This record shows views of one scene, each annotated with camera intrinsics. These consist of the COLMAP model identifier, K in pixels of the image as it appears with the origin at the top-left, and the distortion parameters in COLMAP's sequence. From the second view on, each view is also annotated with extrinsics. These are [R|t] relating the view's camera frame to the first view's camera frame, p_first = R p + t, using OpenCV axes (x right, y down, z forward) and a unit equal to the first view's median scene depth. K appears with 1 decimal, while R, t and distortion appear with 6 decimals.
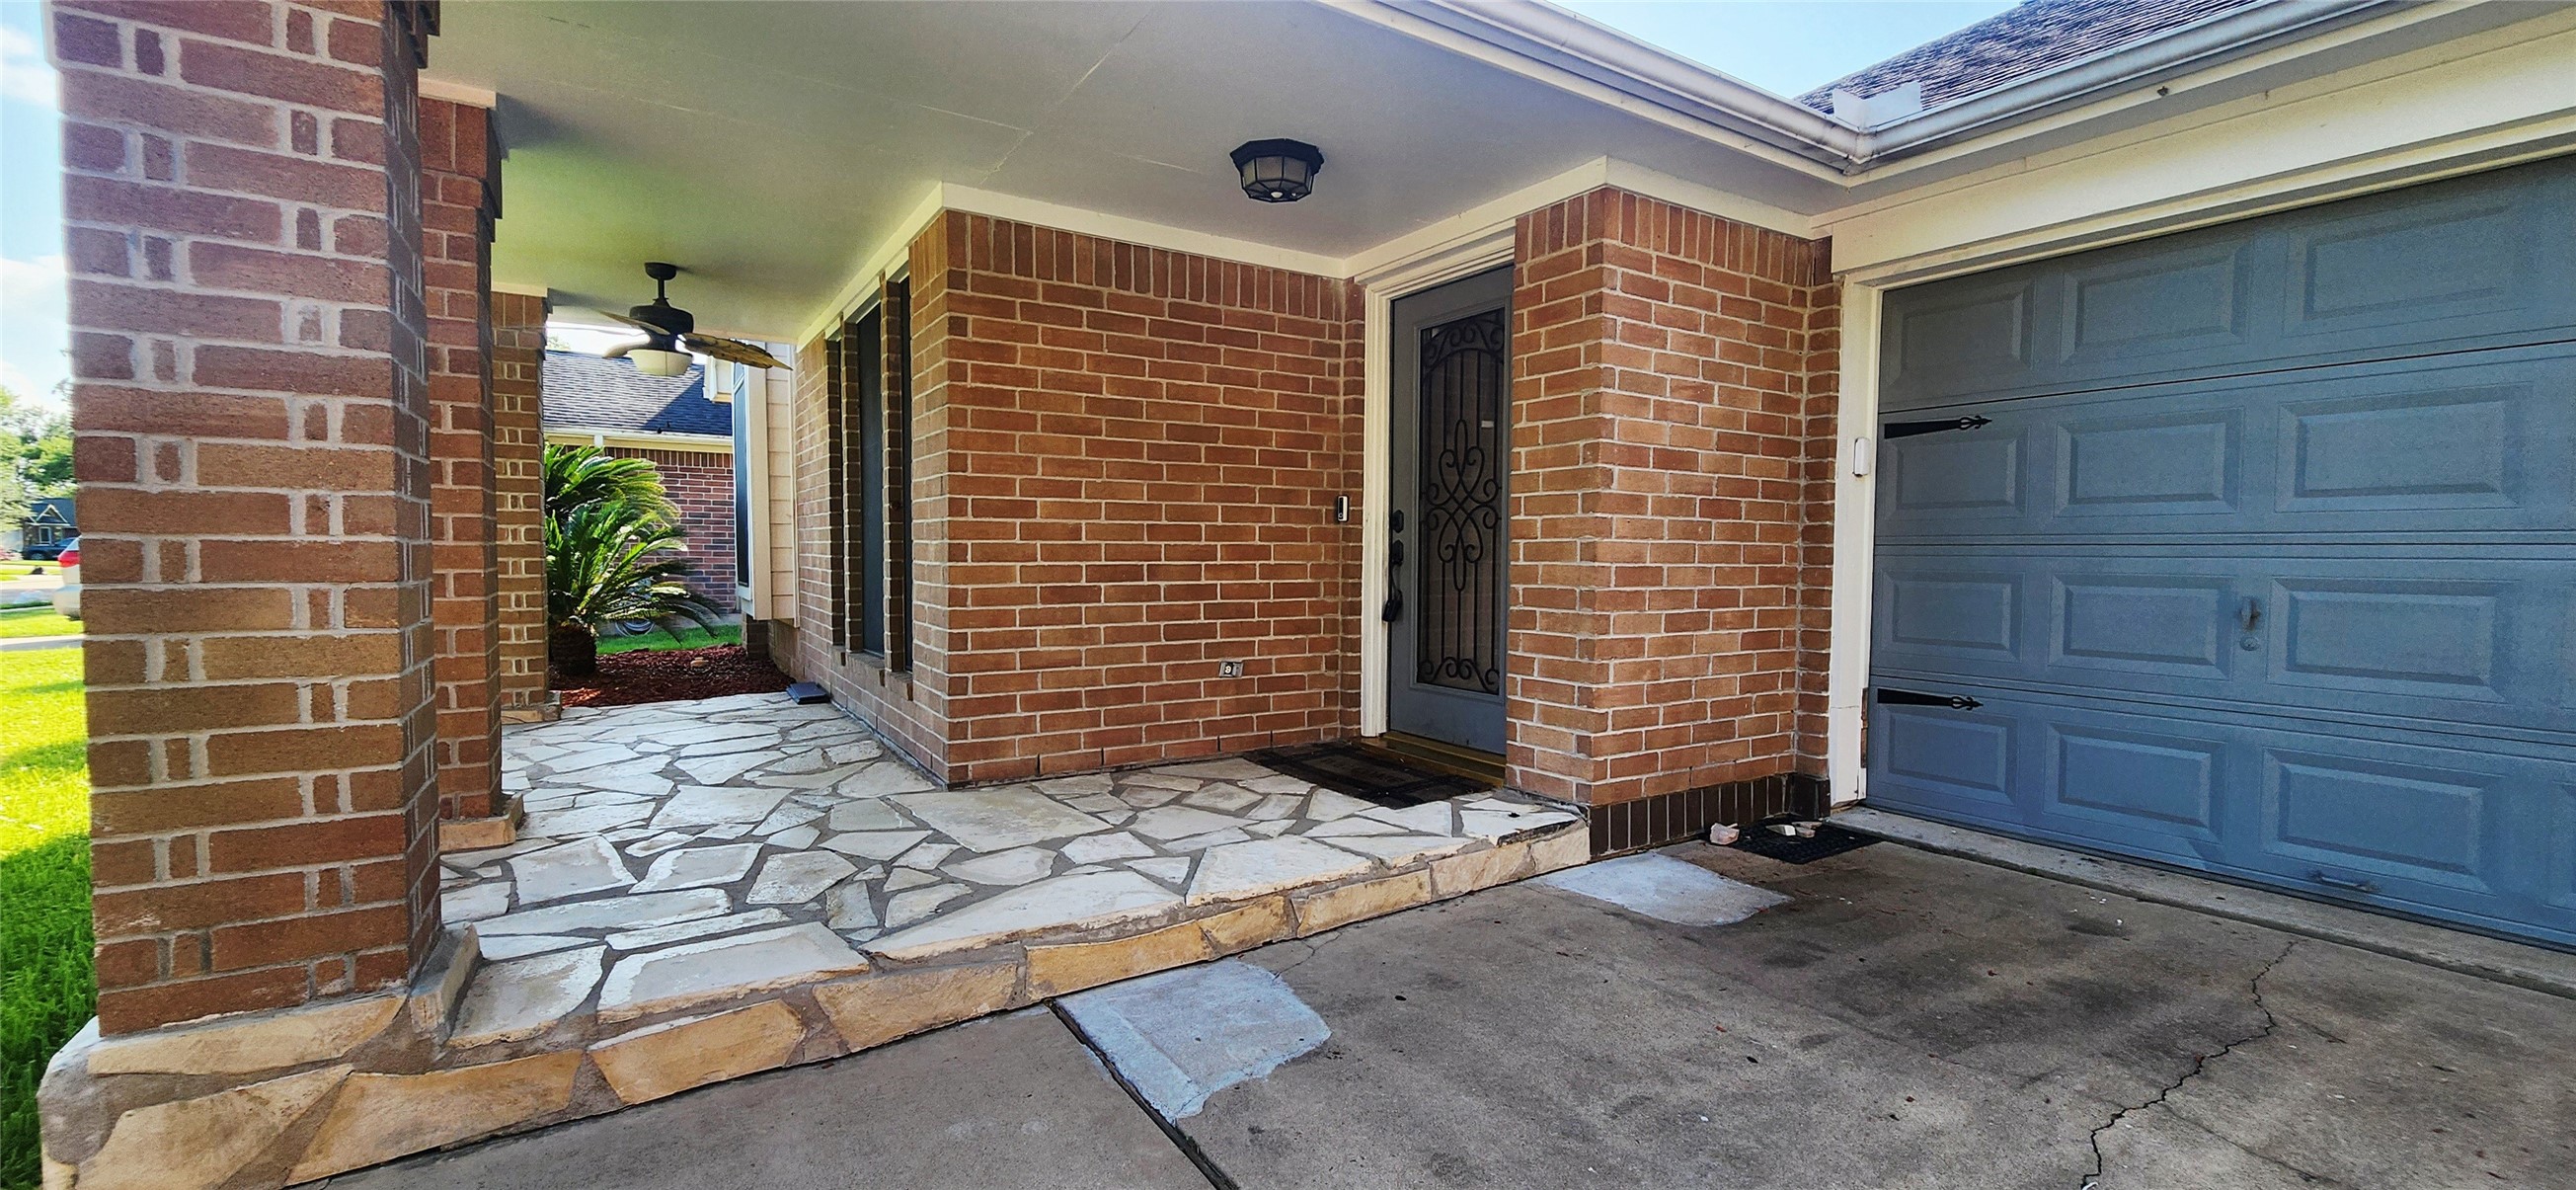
lens RADIAL K [[1056.3, 0, 1278.3], [0, 1056.3, 602.0], [0, 0, 1]] dist [-0.007839, -0.000037]
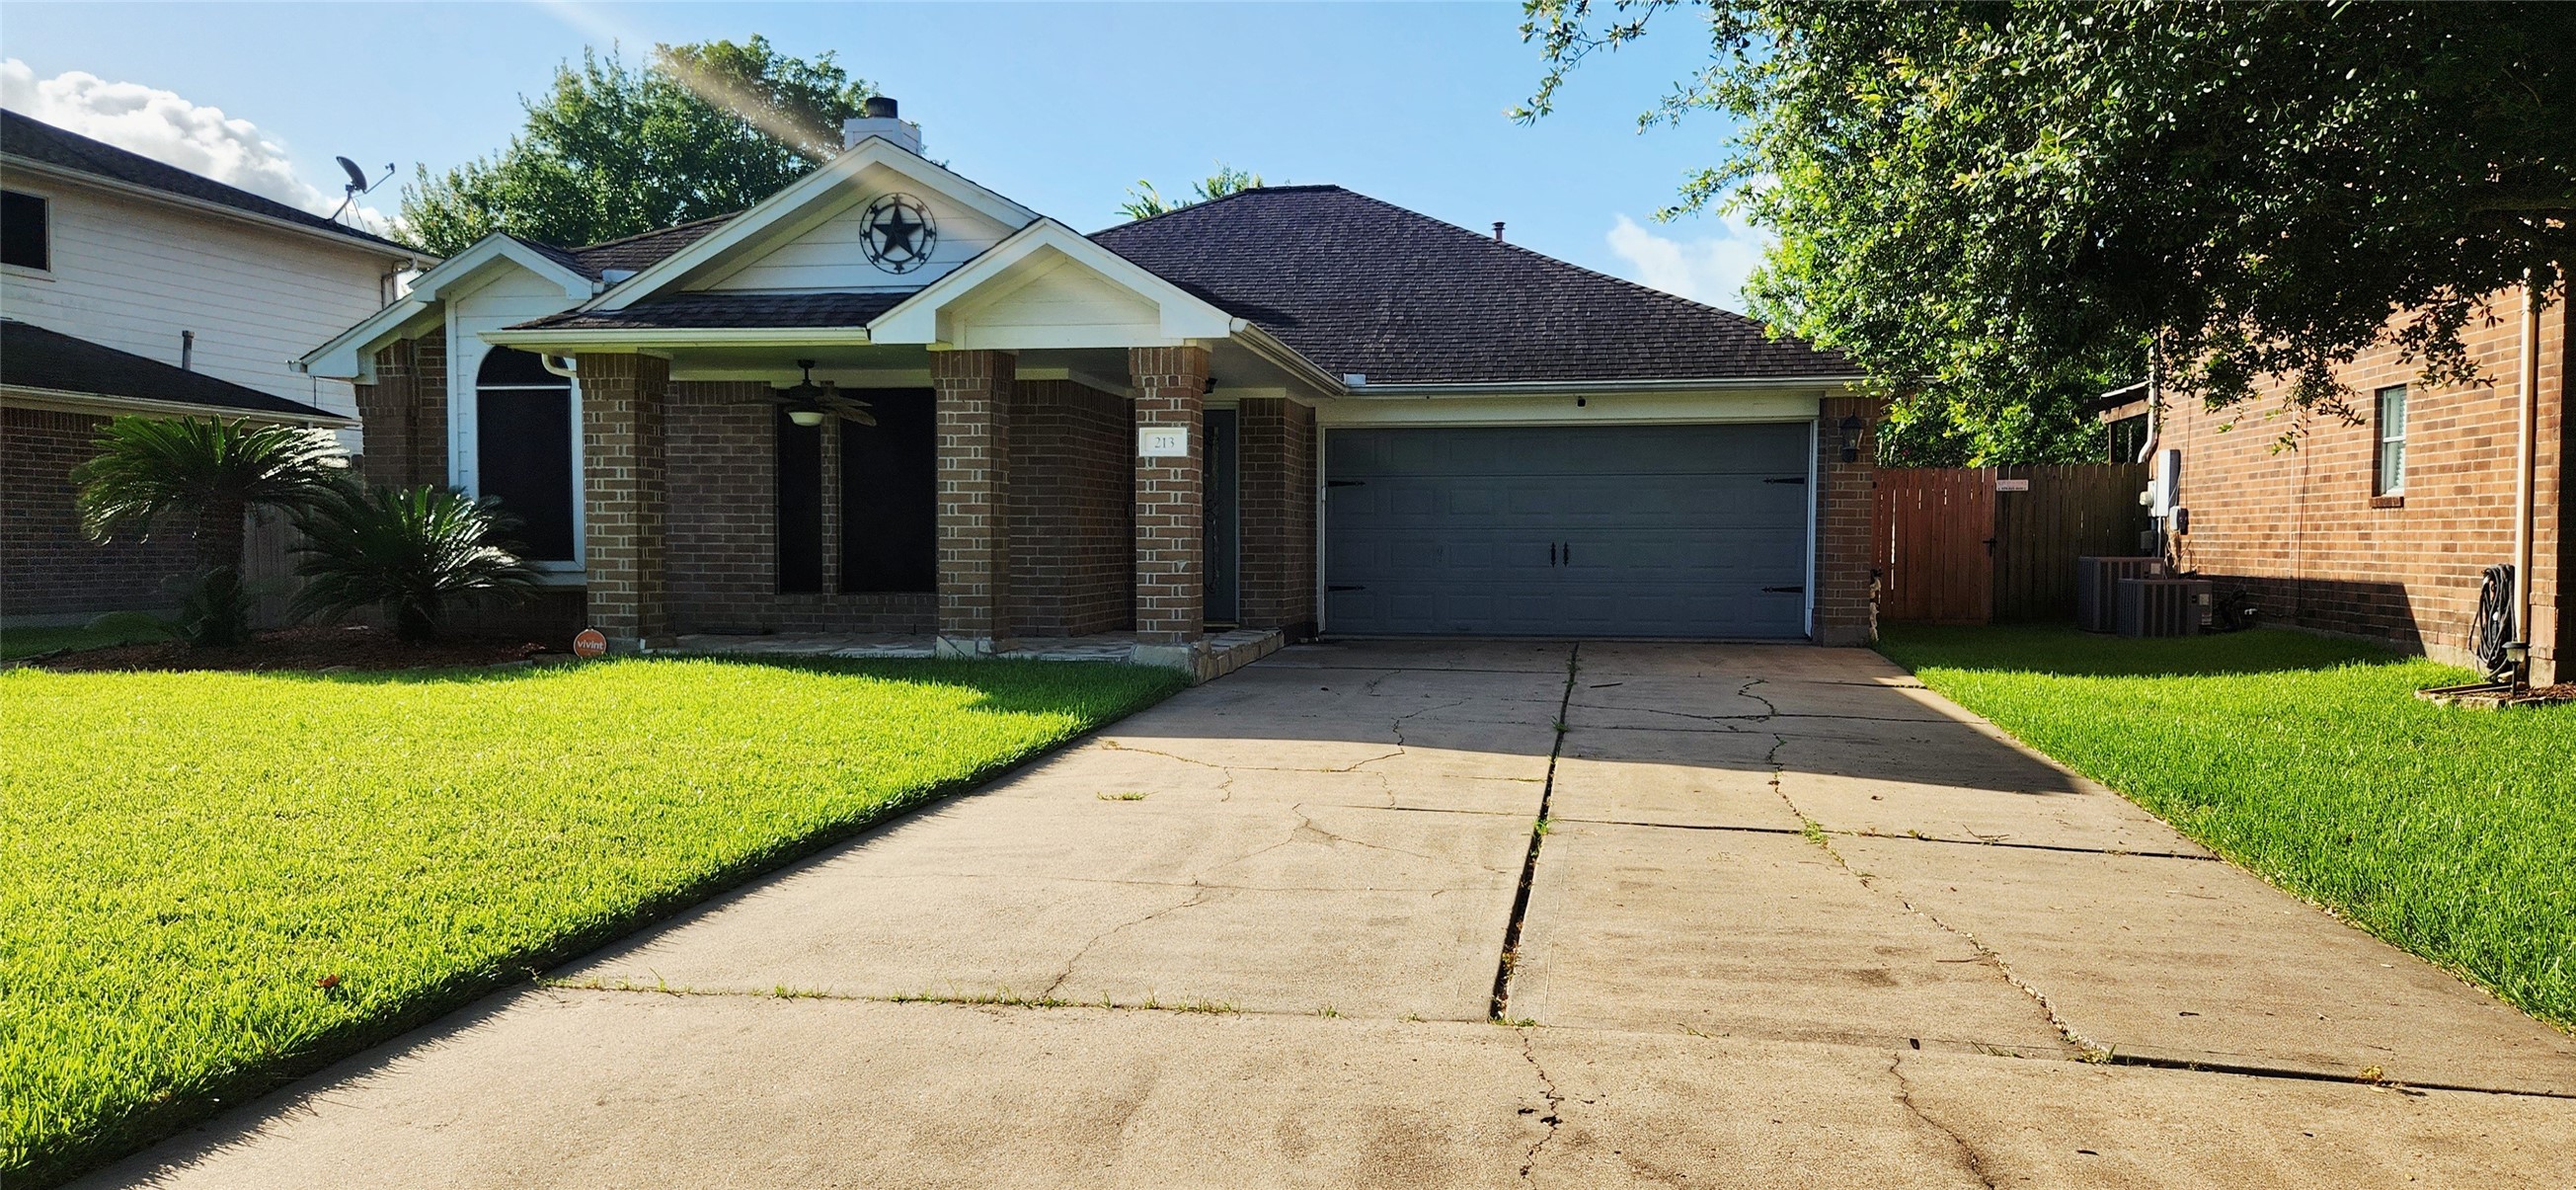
lens RADIAL K [[1717.7, 0, 1307.5], [0, 1717.7, 608.2], [0, 0, 1]] dist [0.040841, -0.011538]
pose [[0.657845, -0.034466, 0.752365, -2.756270], [0.036908, 0.999227, 0.013505, 0.085842], [-0.752249, 0.018884, 0.658609, -1.798163]]
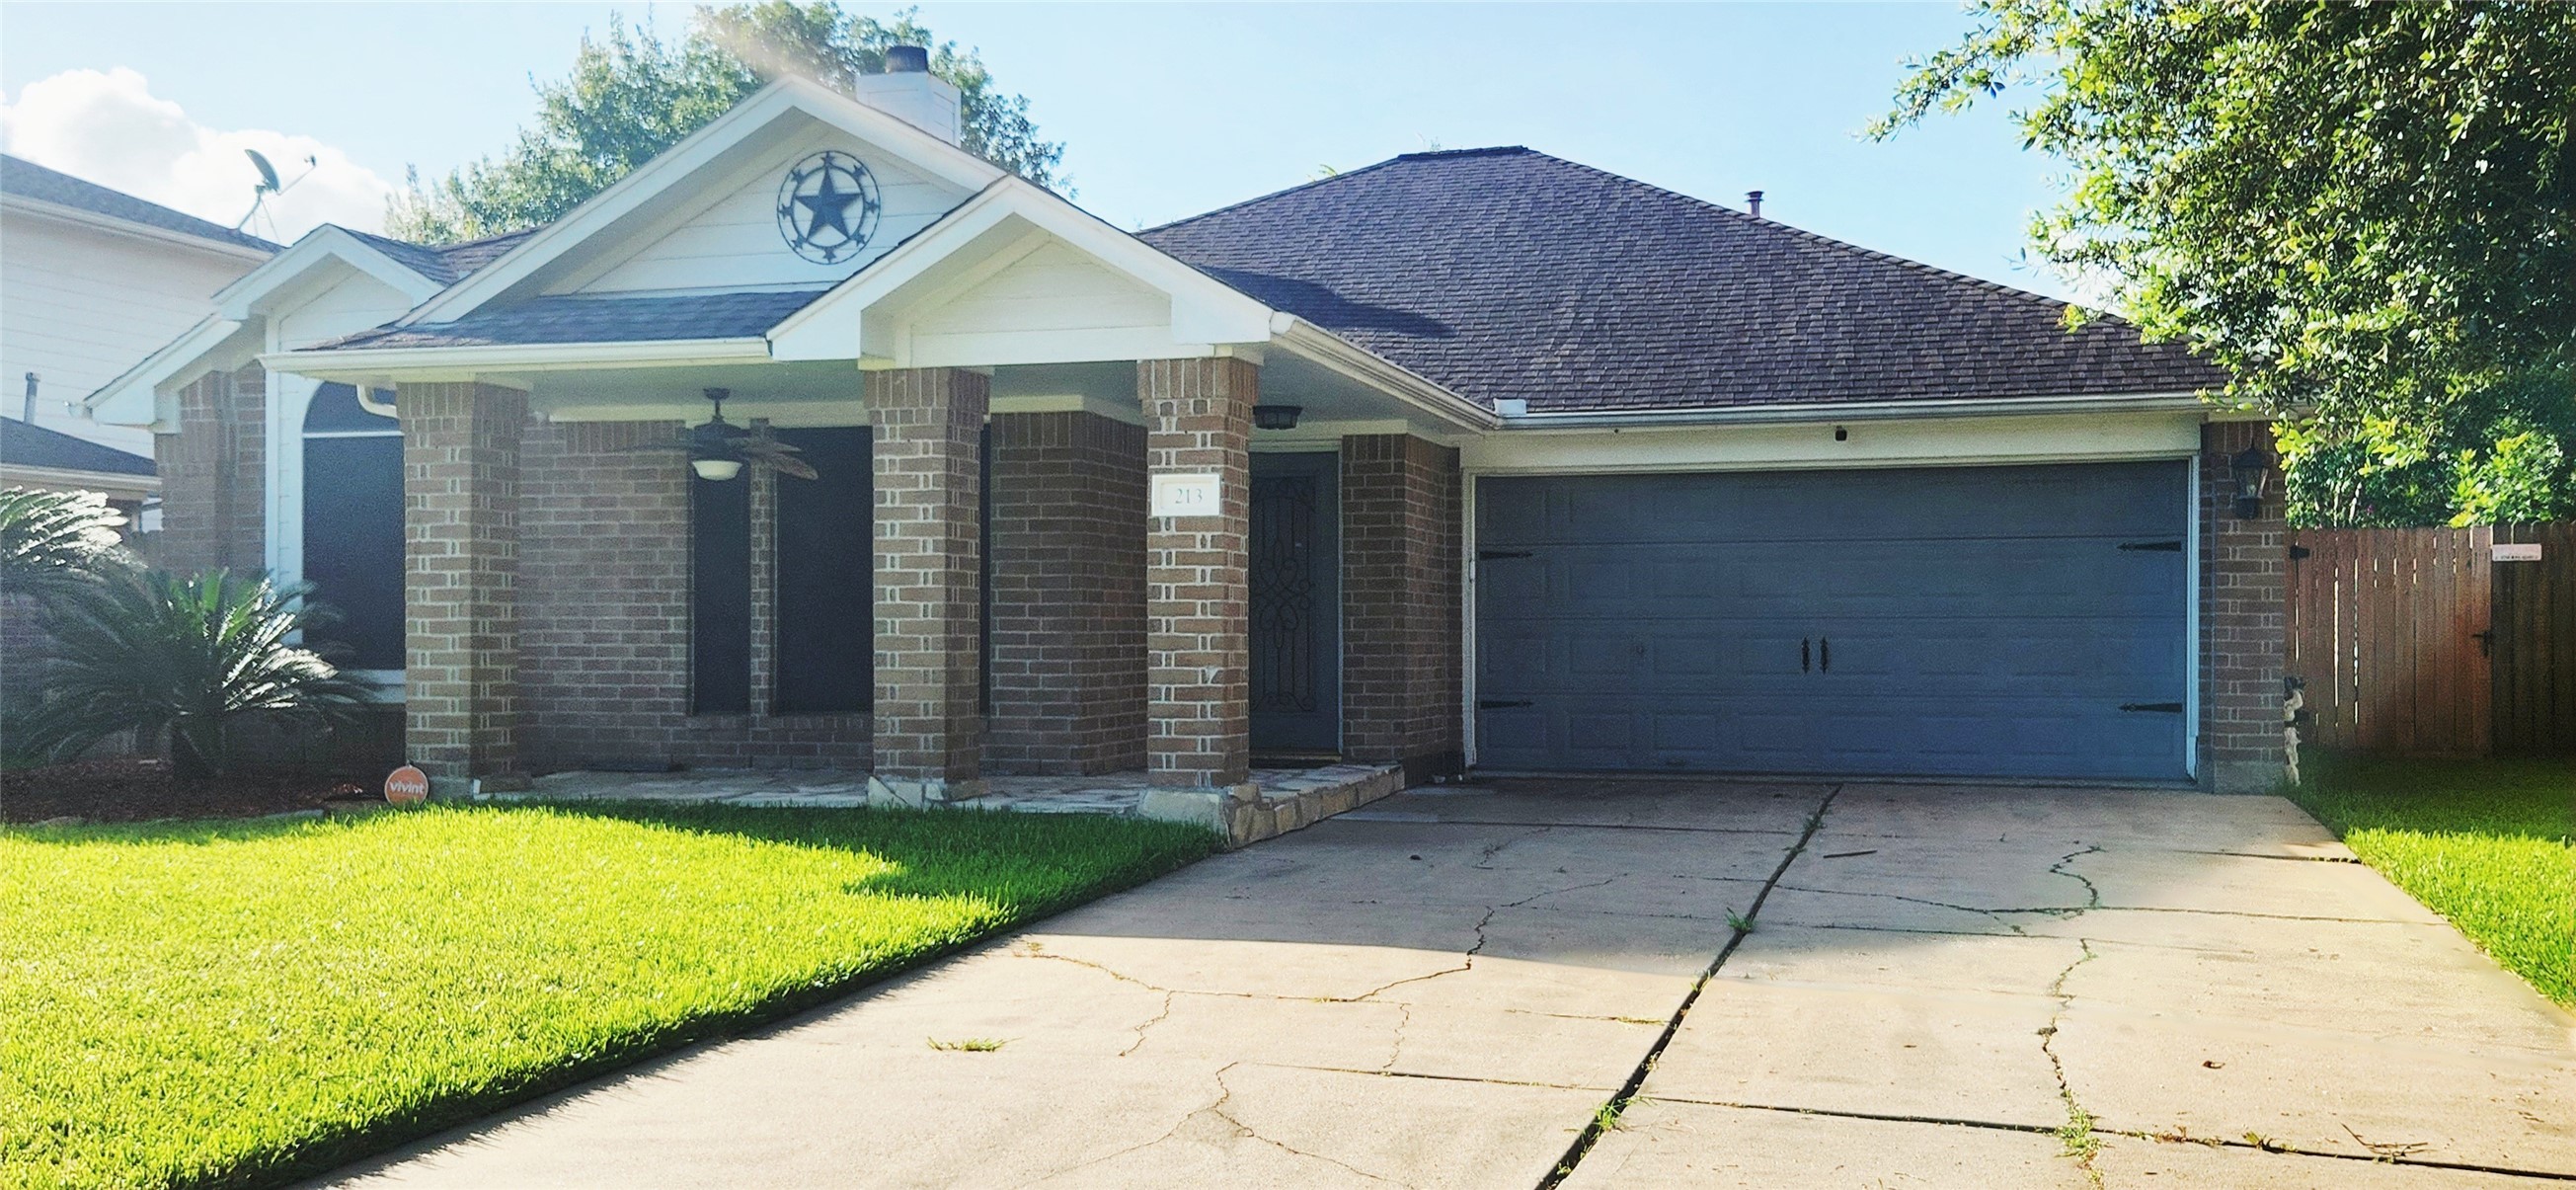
lens RADIAL K [[2252.8, 0, 1330.0], [0, 2252.8, 601.0], [0, 0, 1]] dist [0.048517, -0.026149]
pose [[0.736420, 0.003080, 0.676518, -2.338548], [0.037363, 0.998278, -0.045216, 0.083282], [-0.675492, 0.058574, 0.735037, -1.738037]]
